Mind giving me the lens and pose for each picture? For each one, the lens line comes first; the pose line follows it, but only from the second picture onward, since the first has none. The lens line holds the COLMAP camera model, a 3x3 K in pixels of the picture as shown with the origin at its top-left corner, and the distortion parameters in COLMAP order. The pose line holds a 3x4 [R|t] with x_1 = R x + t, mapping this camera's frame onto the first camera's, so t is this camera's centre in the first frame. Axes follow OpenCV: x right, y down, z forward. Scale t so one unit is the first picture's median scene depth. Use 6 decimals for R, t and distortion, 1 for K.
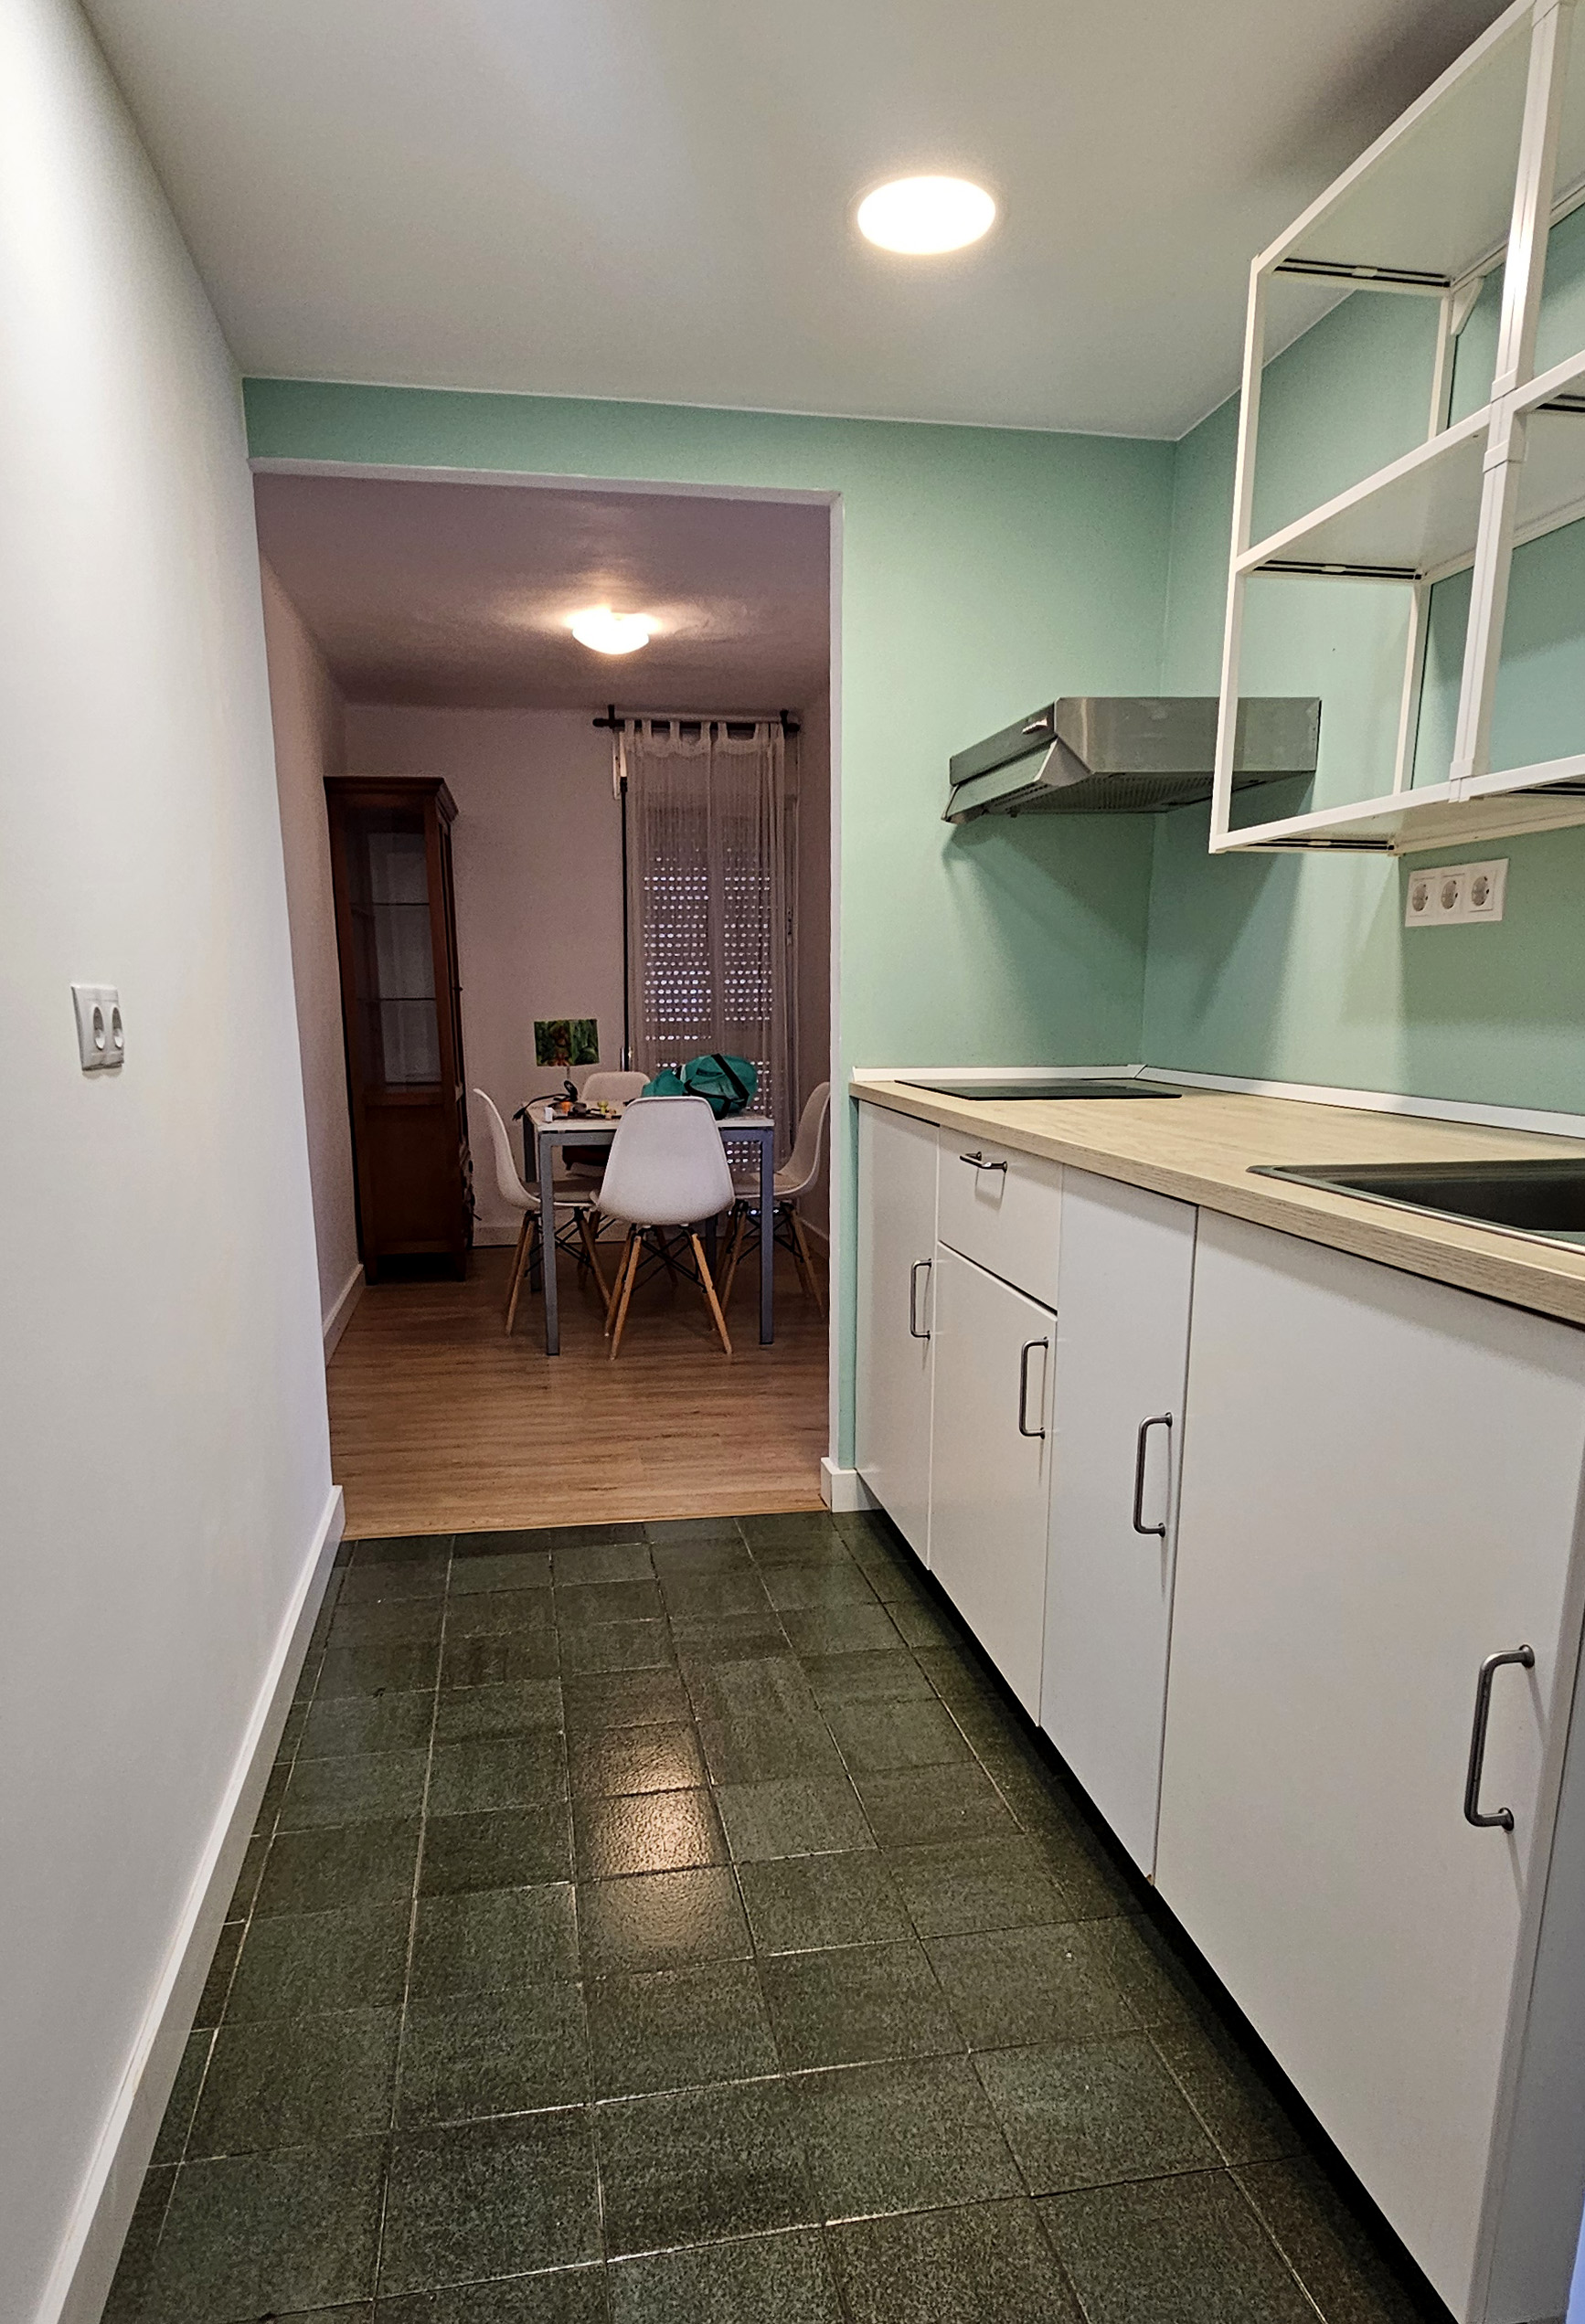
lens RADIAL K [[1428.6, 0, 800.9], [0, 1428.6, 1361.6], [0, 0, 1]] dist [-0.001990, -0.002250]
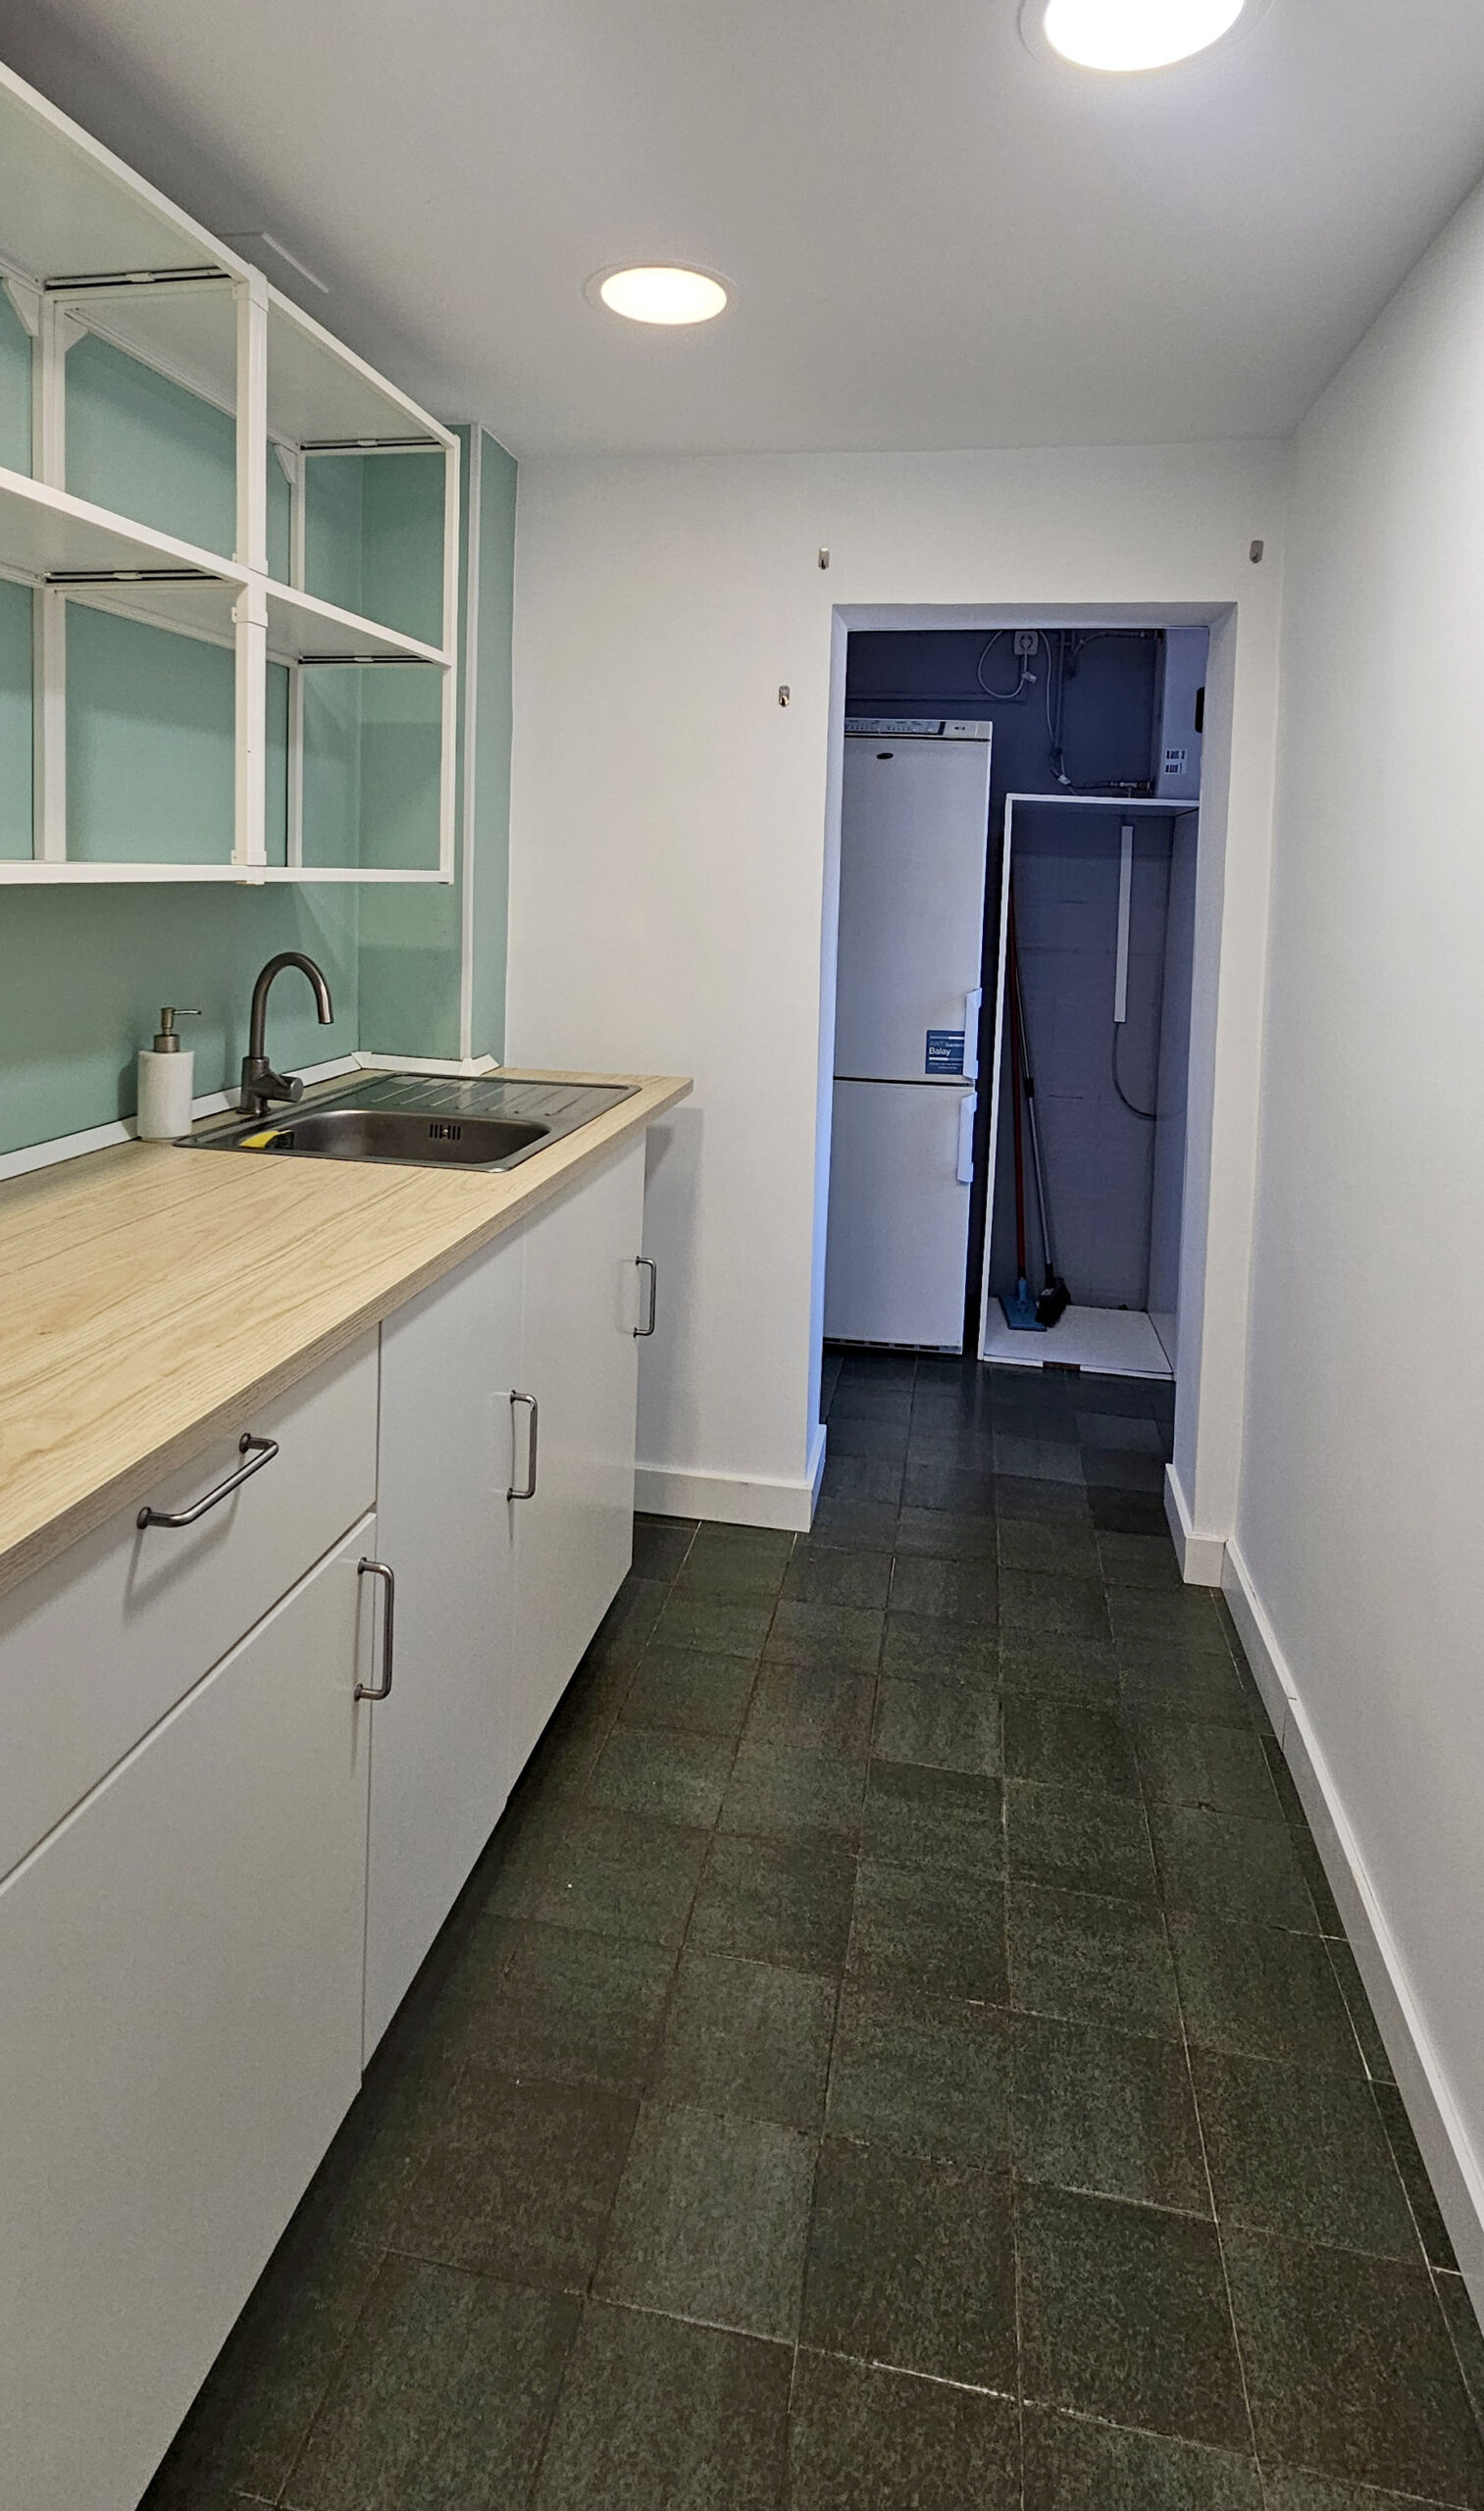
lens RADIAL K [[1301.5, 0, 753.0], [0, 1301.5, 930.0], [0, 0, 1]] dist [0.002445, -0.002583]
pose [[-0.933685, -0.048476, 0.354799, -0.222695], [0.058038, 0.957211, 0.283513, -0.476617], [-0.353361, 0.285303, -0.890920, 1.362204]]
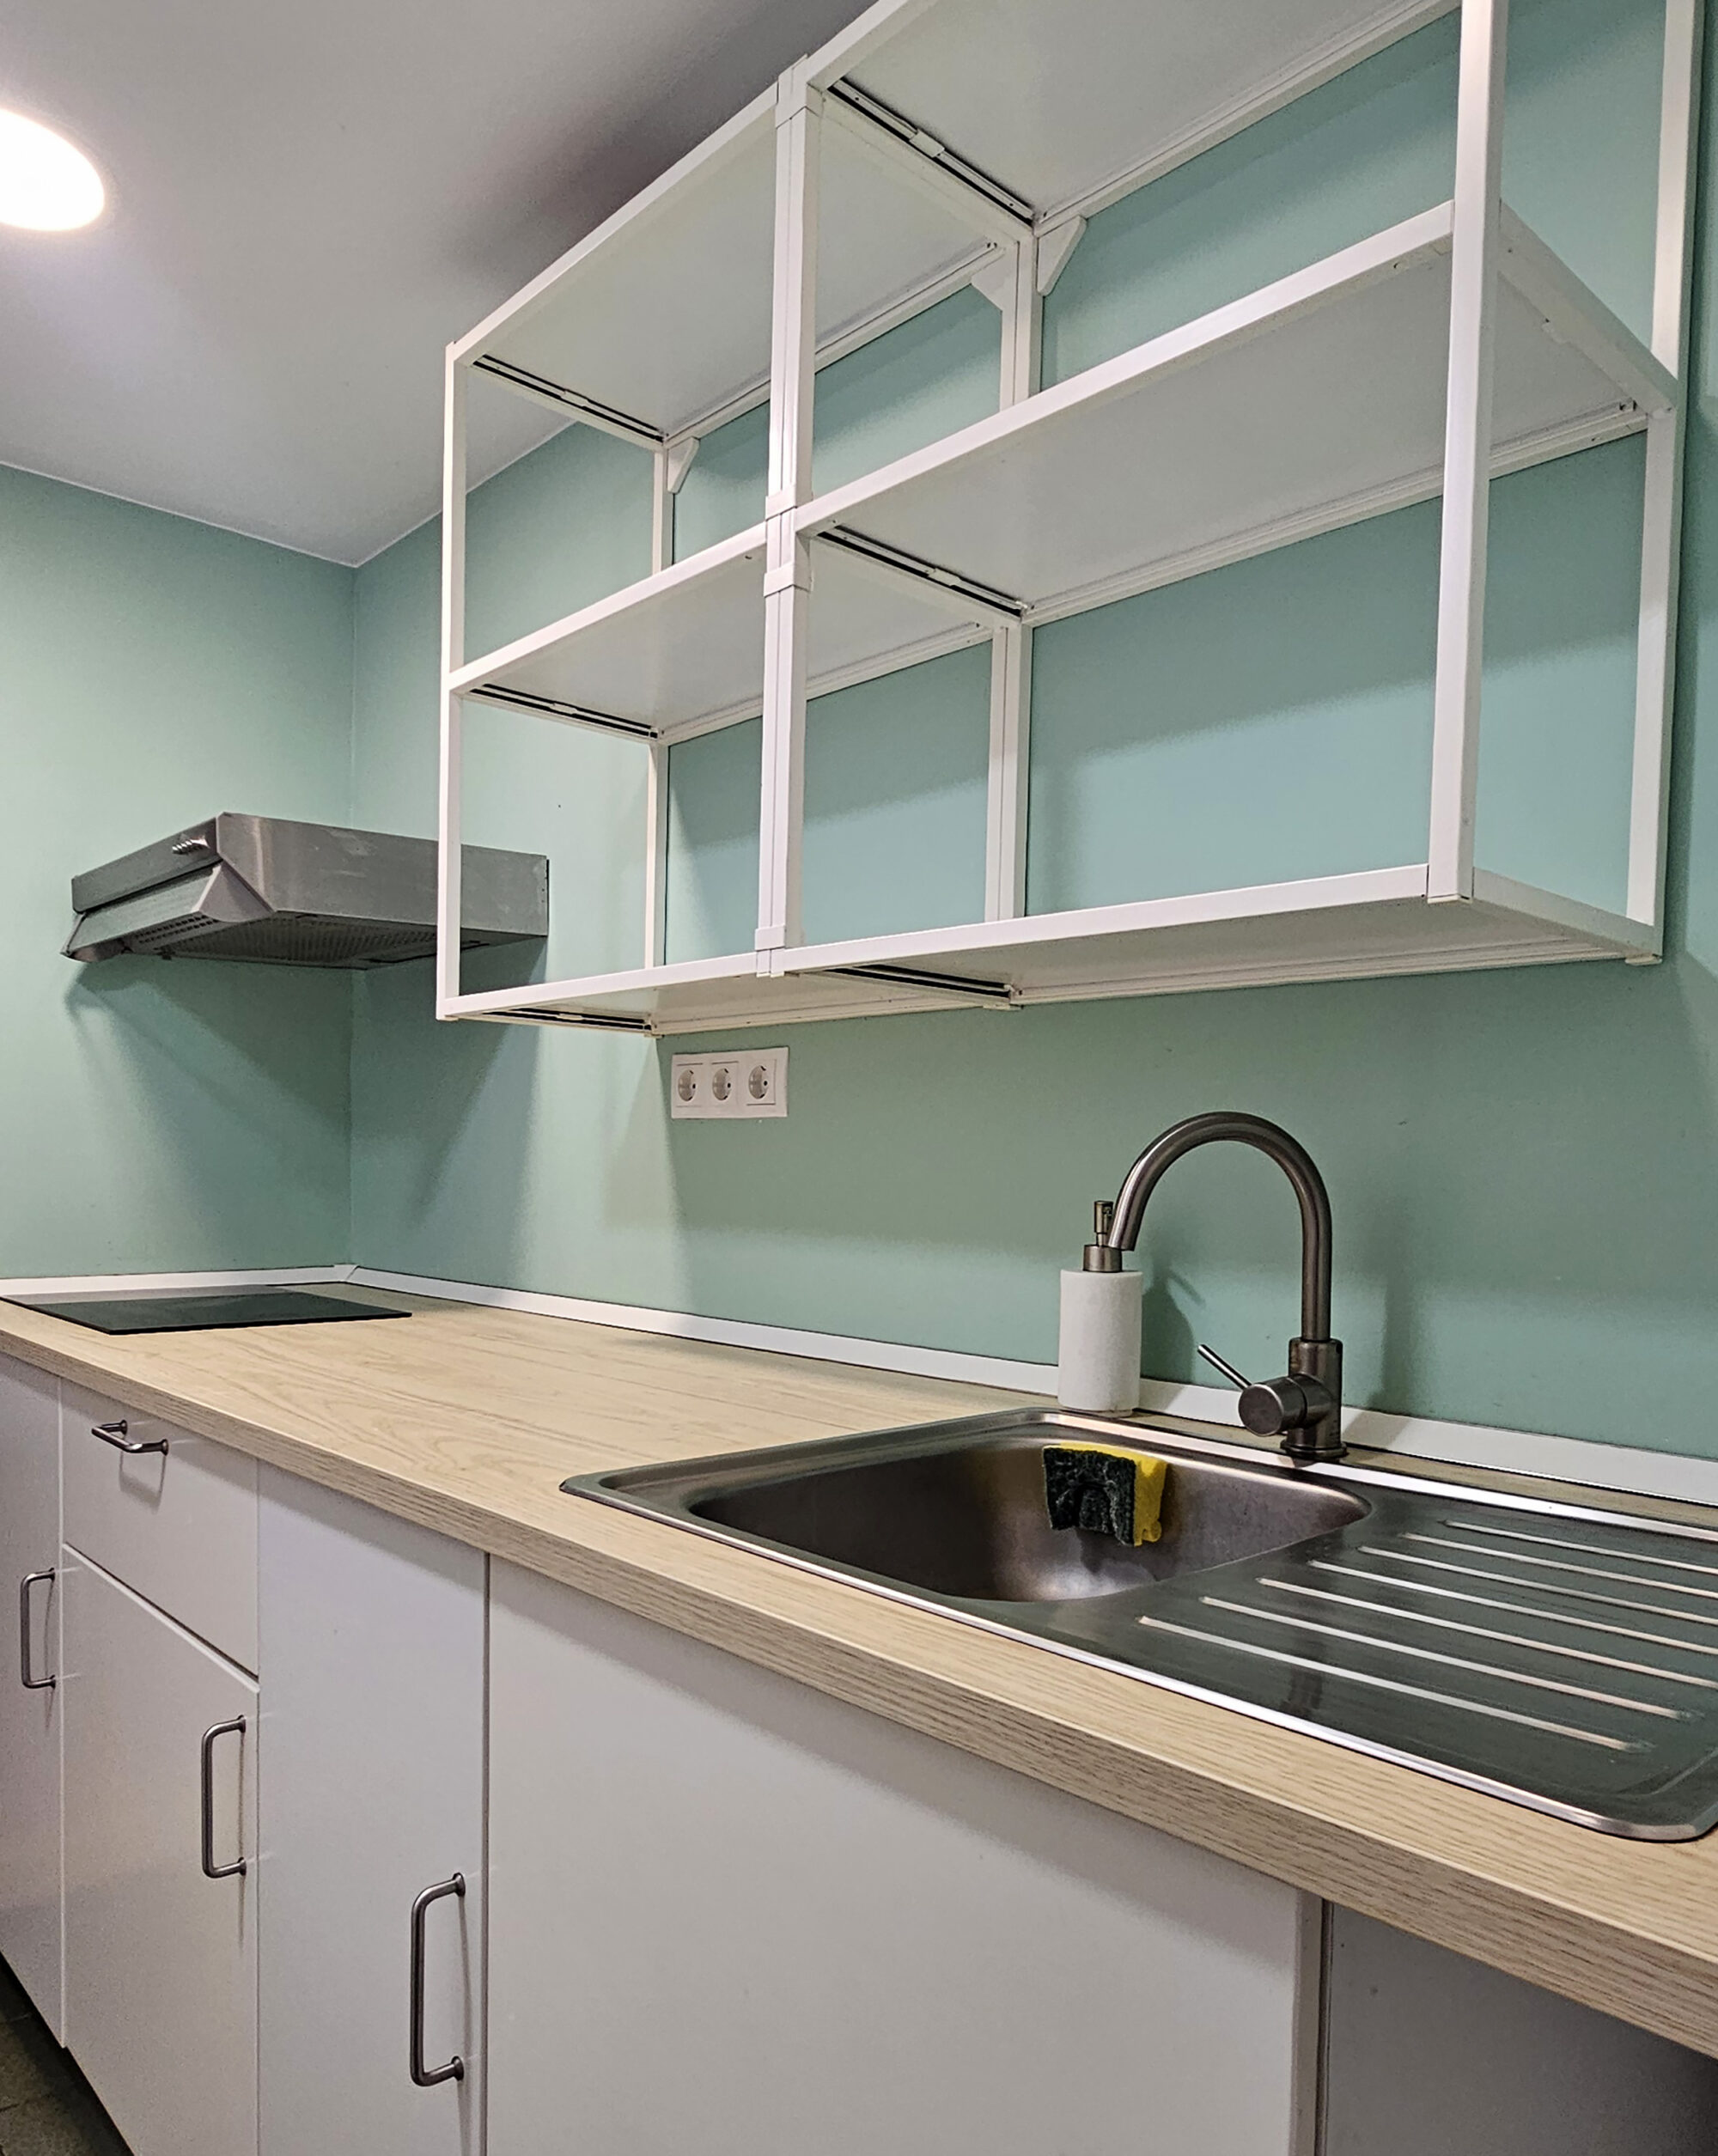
lens RADIAL K [[1452.8, 0, 839.8], [0, 1452.8, 1215.3], [0, 0, 1]] dist [-0.002937, 0.002679]
pose [[0.844237, -0.005080, 0.535946, 0.047838], [0.117315, 0.977459, -0.175533, -0.089527], [-0.522974, 0.211066, 0.825802, 0.261045]]
